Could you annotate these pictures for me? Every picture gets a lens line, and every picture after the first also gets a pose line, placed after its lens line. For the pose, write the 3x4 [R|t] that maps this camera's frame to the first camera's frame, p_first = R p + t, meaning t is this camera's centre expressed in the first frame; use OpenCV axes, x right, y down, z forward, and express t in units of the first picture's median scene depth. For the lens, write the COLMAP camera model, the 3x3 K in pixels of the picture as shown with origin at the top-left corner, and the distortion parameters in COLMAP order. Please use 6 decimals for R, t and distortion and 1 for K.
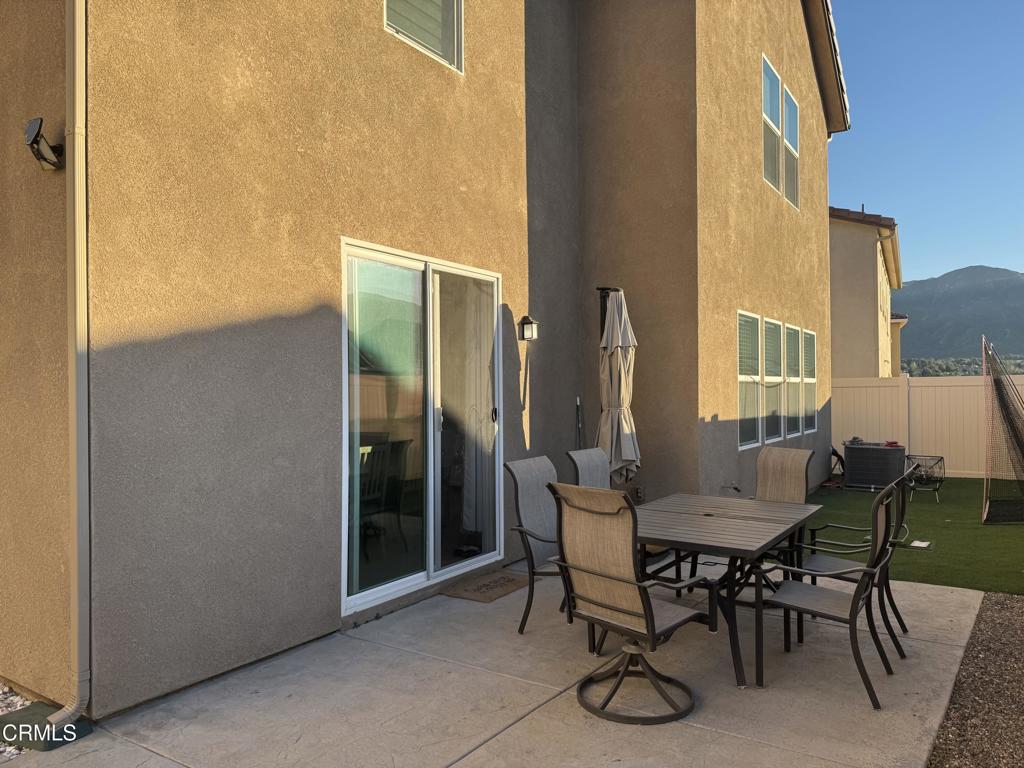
lens RADIAL K [[740.0, 0, 535.1], [0, 740.0, 386.2], [0, 0, 1]] dist [0.075107, -0.106618]
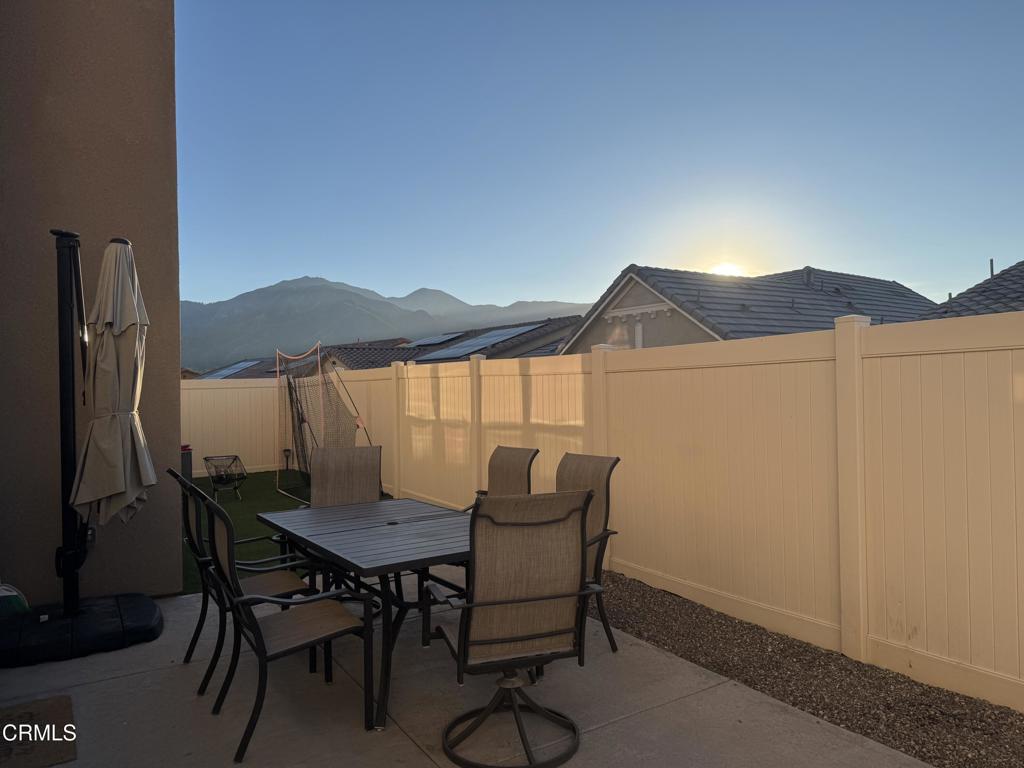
lens RADIAL K [[716.6, 0, 512.0], [0, 716.6, 384.0], [0, 0, 1]] dist [0.067899, -0.092768]
pose [[0.387830, 0.006359, 0.921709, -0.248404], [0.006925, 0.999928, -0.009812, 0.008398], [-0.921705, 0.010189, 0.387758, 0.267813]]
